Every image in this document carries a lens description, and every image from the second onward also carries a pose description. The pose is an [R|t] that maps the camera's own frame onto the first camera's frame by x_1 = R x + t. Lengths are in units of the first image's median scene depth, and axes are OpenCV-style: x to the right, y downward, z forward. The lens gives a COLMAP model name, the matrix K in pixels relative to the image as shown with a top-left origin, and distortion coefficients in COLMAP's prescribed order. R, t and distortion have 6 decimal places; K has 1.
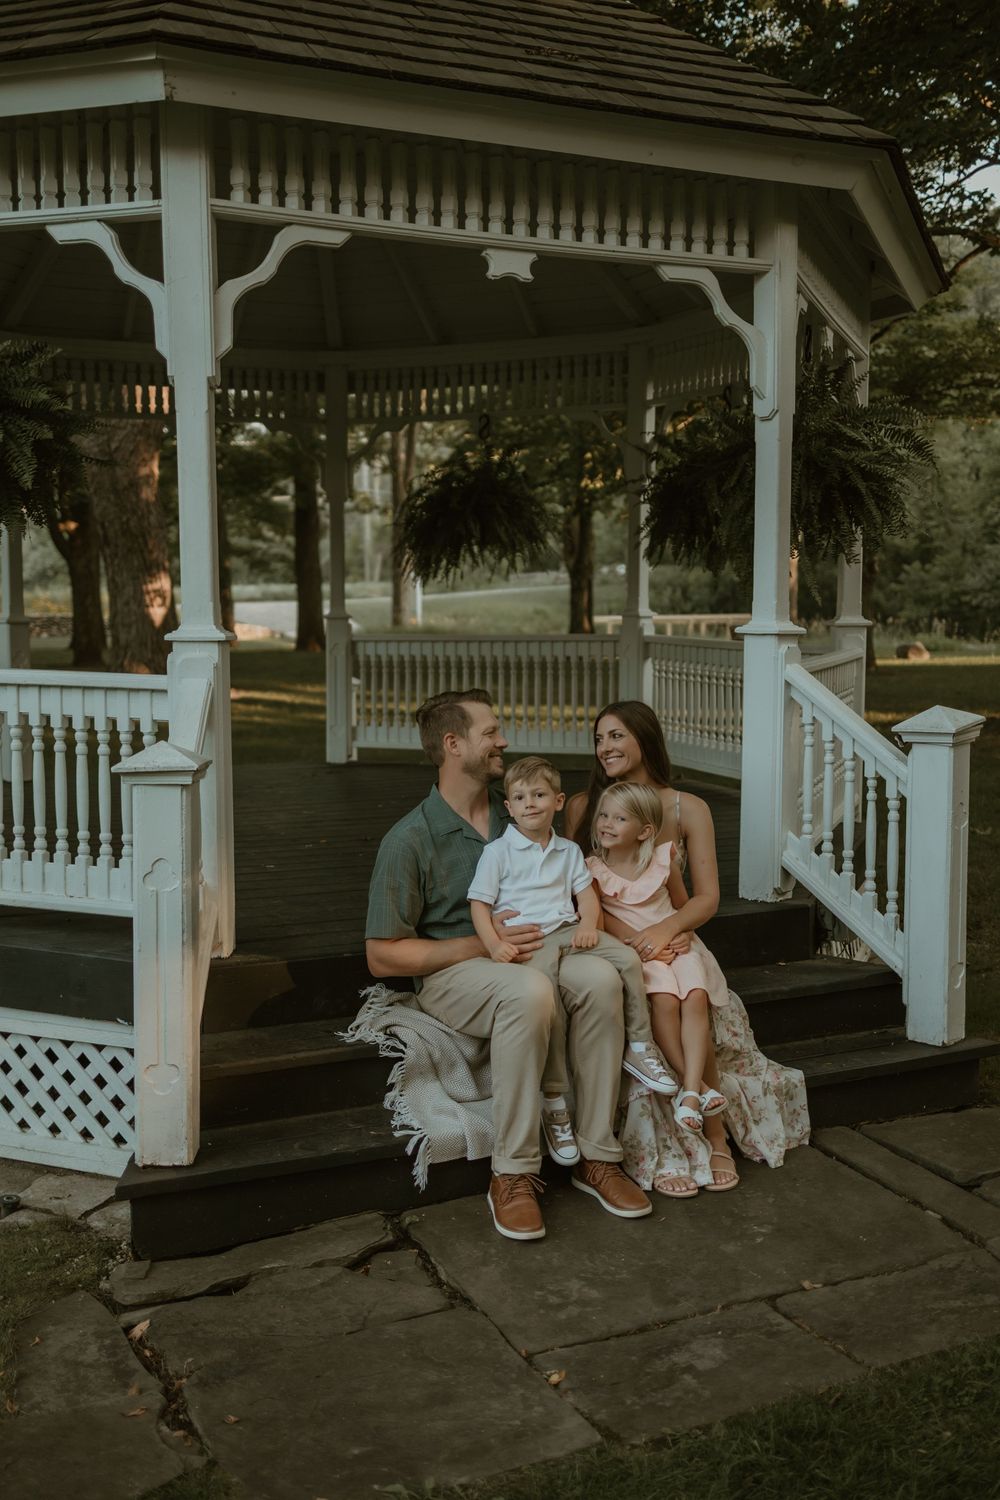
lens RADIAL K [[2479.2, 0, 500.0], [0, 2479.2, 750.0], [0, 0, 1]] dist [0.038422, 0.053919]
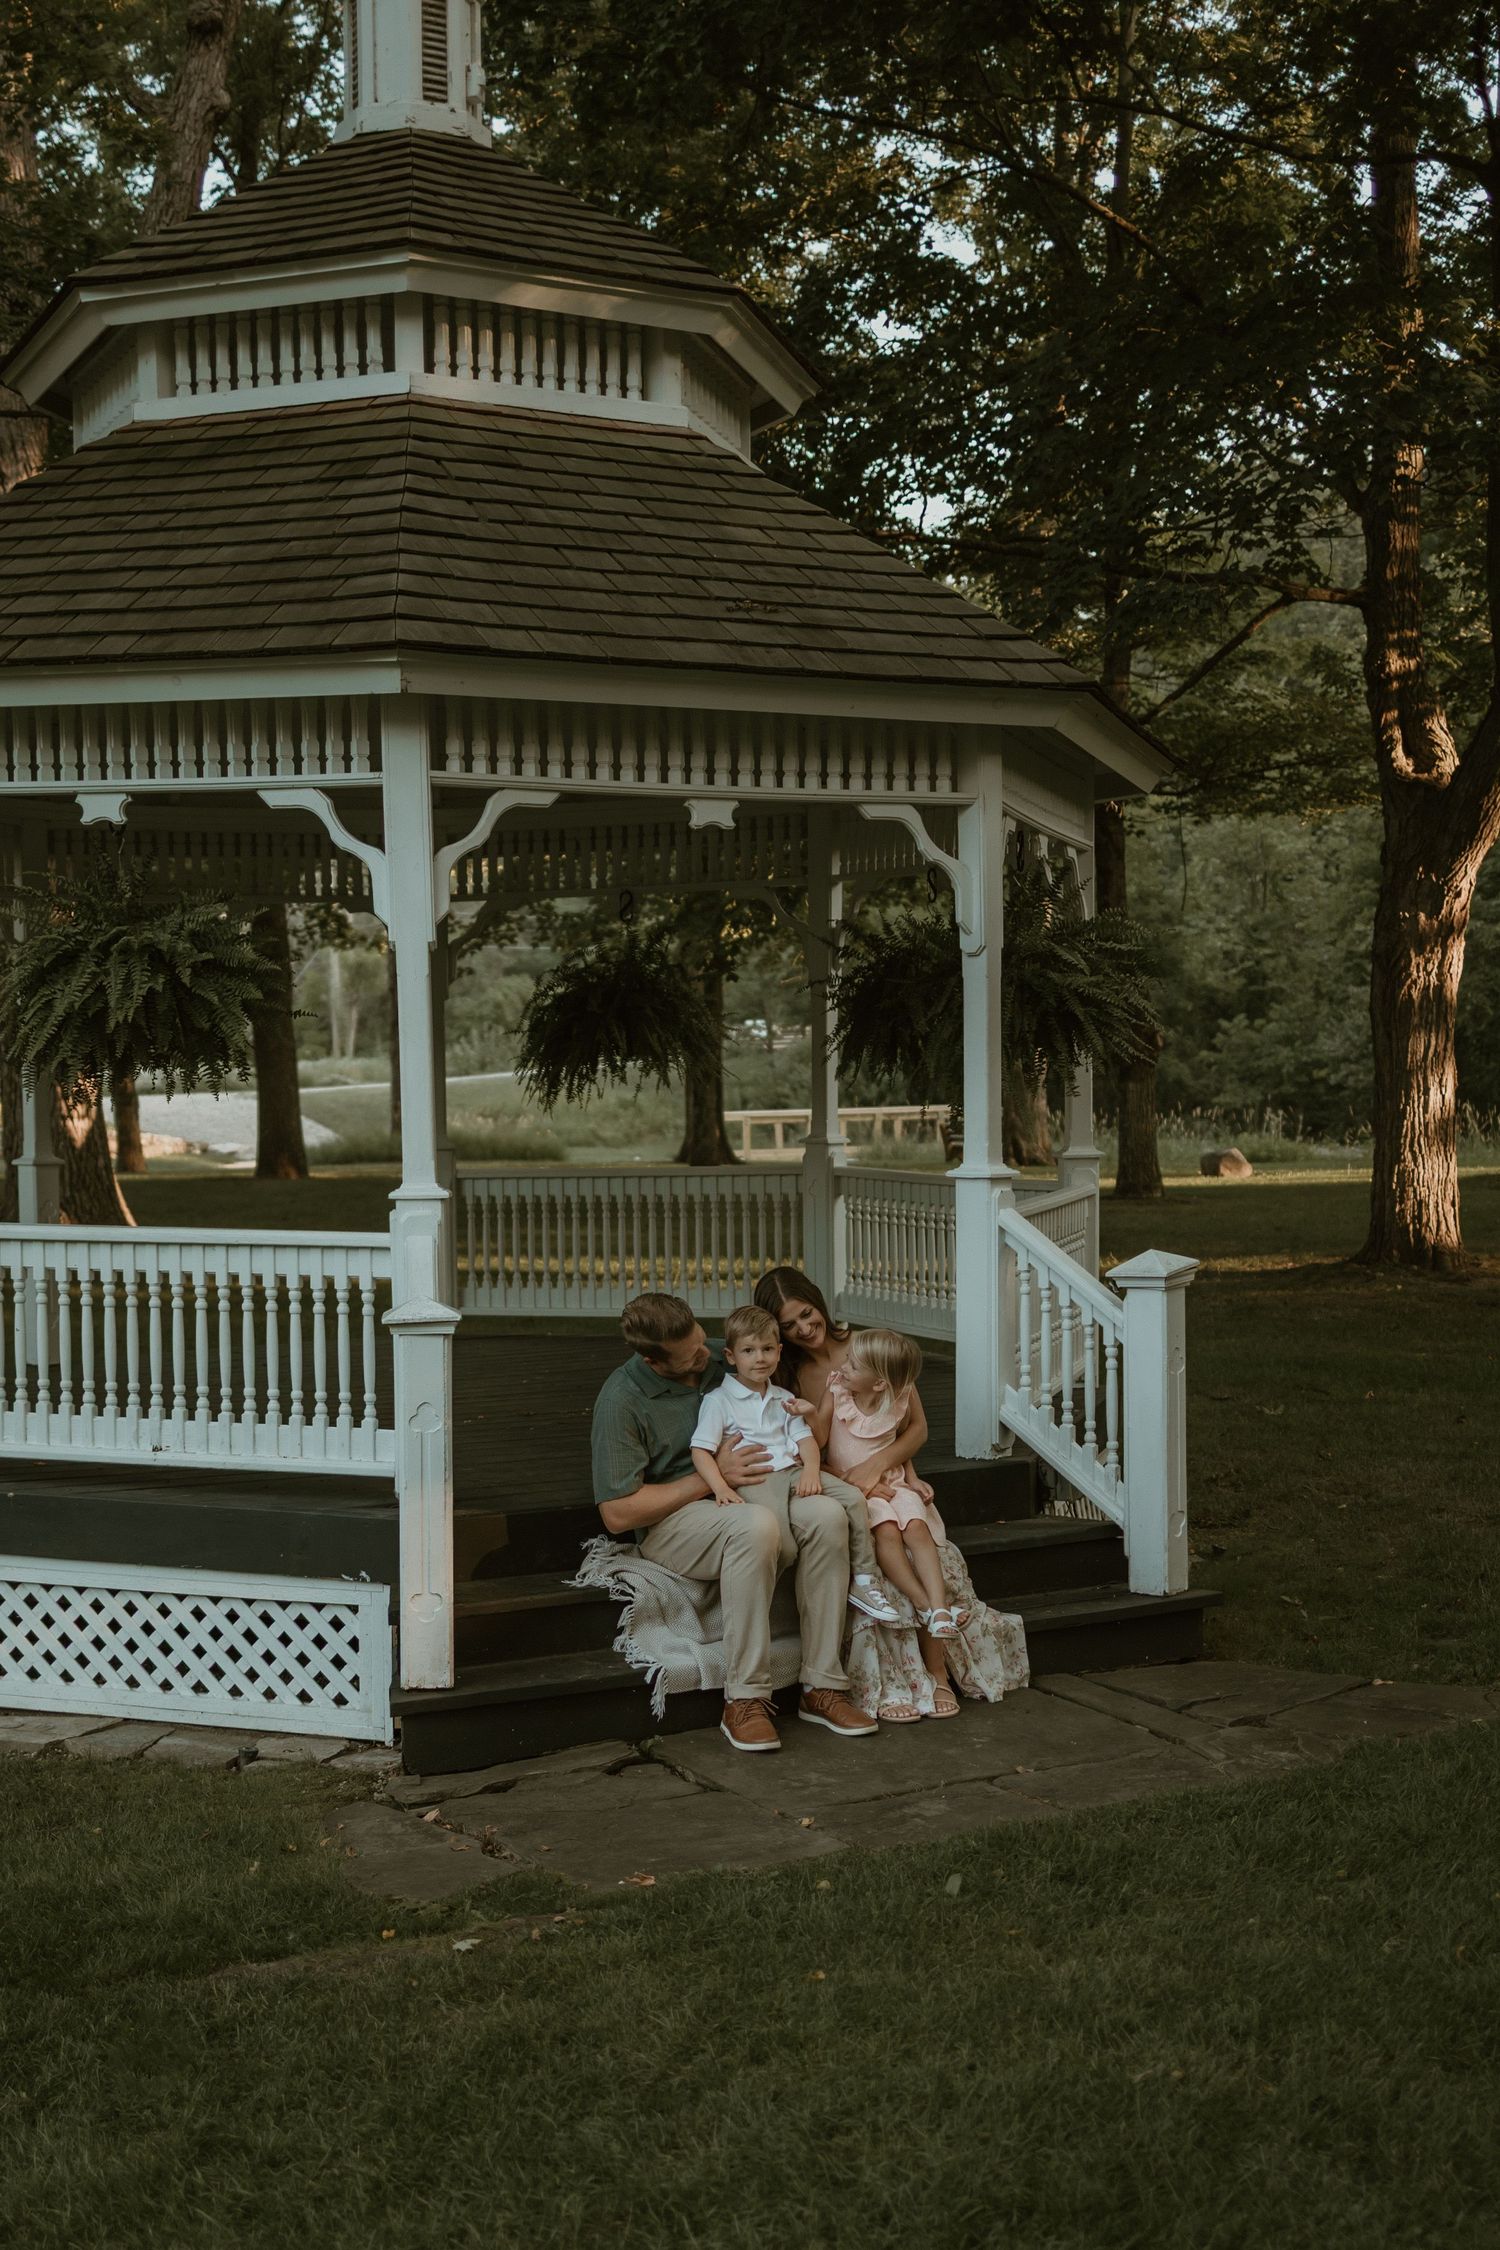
lens RADIAL K [[3718.7, 0, 750.0], [0, 3718.7, 1125.0], [0, 0, 1]] dist [0.038422, 0.053919]
pose [[0.999039, -0.015683, 0.040929, -0.047183], [0.017851, 0.998427, -0.053150, 0.009140], [-0.040031, 0.053830, 0.997747, -0.517709]]
